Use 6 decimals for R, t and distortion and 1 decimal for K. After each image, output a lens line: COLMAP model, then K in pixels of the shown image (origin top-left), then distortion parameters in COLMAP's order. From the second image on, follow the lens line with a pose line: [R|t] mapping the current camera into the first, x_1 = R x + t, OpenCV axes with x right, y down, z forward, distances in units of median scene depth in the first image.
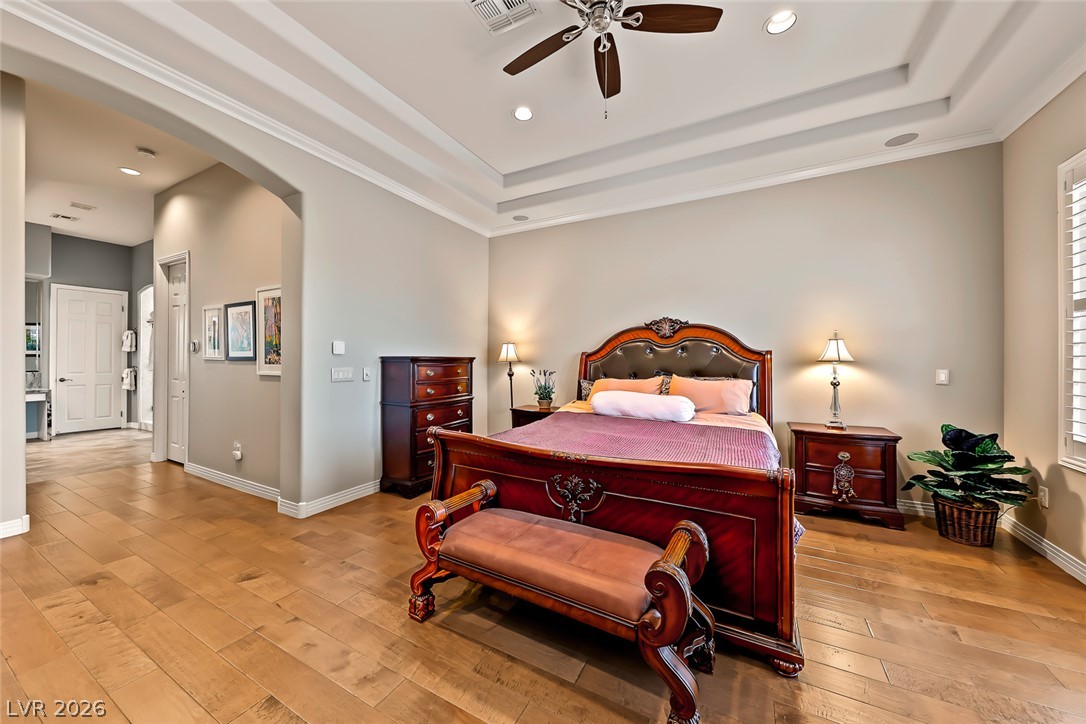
lens RADIAL K [[381.1, 0, 541.7], [0, 381.1, 361.1], [0, 0, 1]] dist [-0.001970, 0.000048]
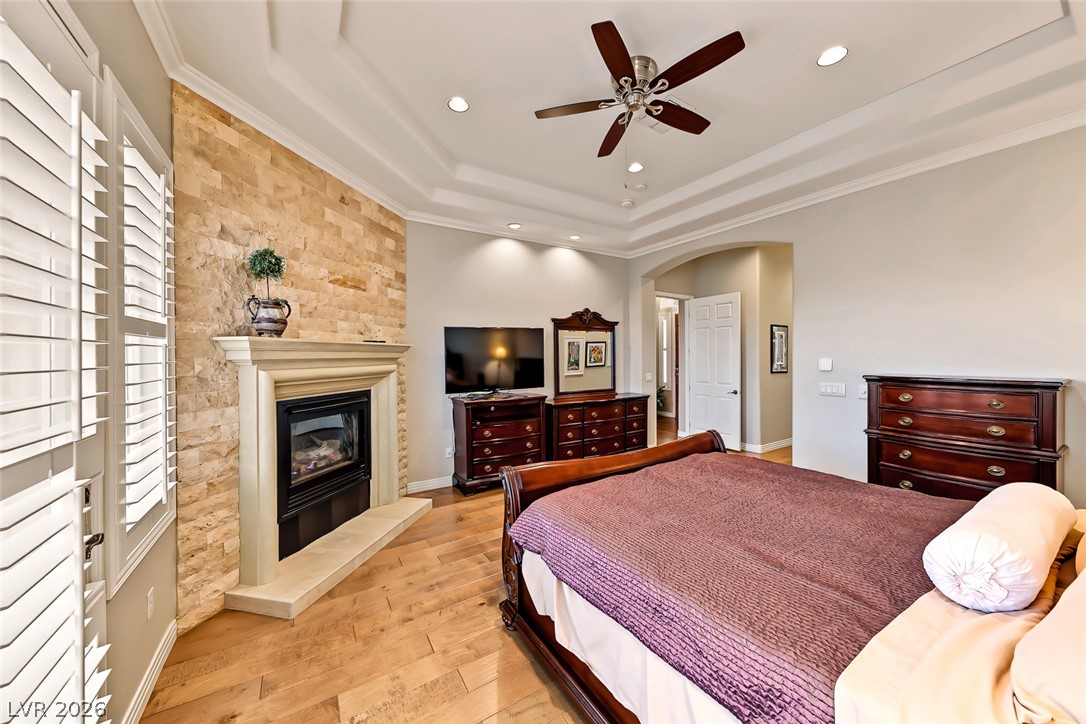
lens RADIAL K [[381.1, 0, 542.7], [0, 381.1, 357.0], [0, 0, 1]] dist [-0.001970, 0.000048]
pose [[-0.483894, 0.004182, -0.875117, 0.810125], [-0.003700, 0.999970, 0.006825, -0.061146], [0.875119, 0.006541, -0.483864, 0.802858]]
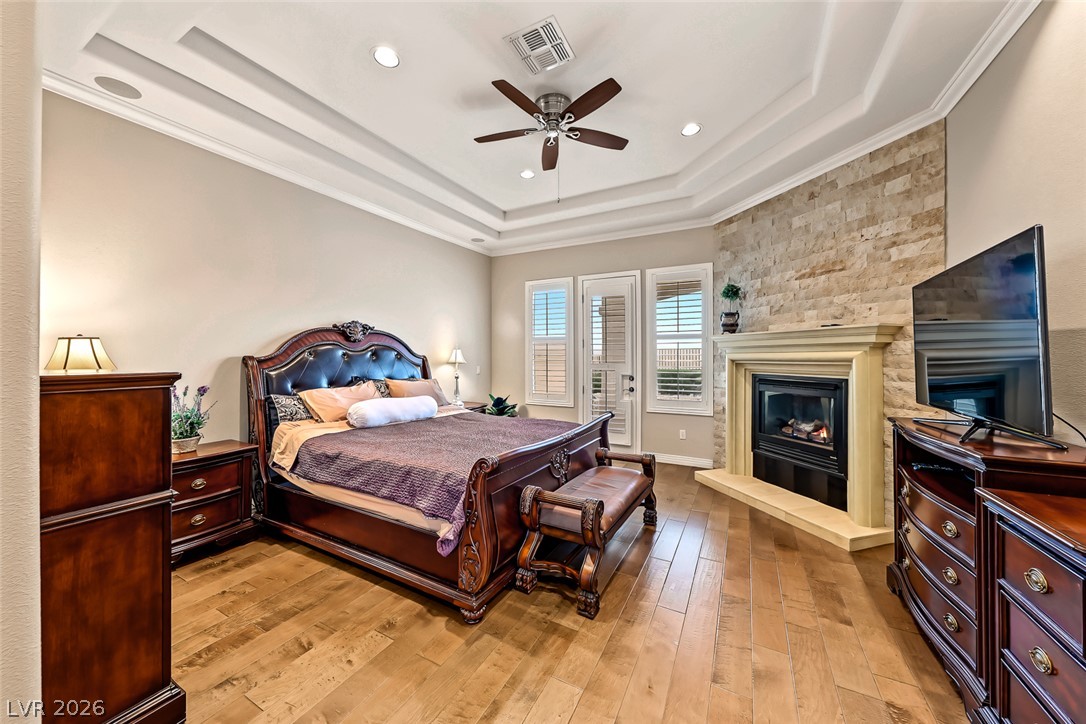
lens RADIAL K [[381.1, 0, 538.5], [0, 381.1, 354.0], [0, 0, 1]] dist [-0.001970, 0.000048]
pose [[0.000950, 0.005541, 0.999984, -0.774272], [0.008163, 0.999951, -0.005549, -0.025611], [-0.999966, 0.008168, 0.000904, 0.636679]]
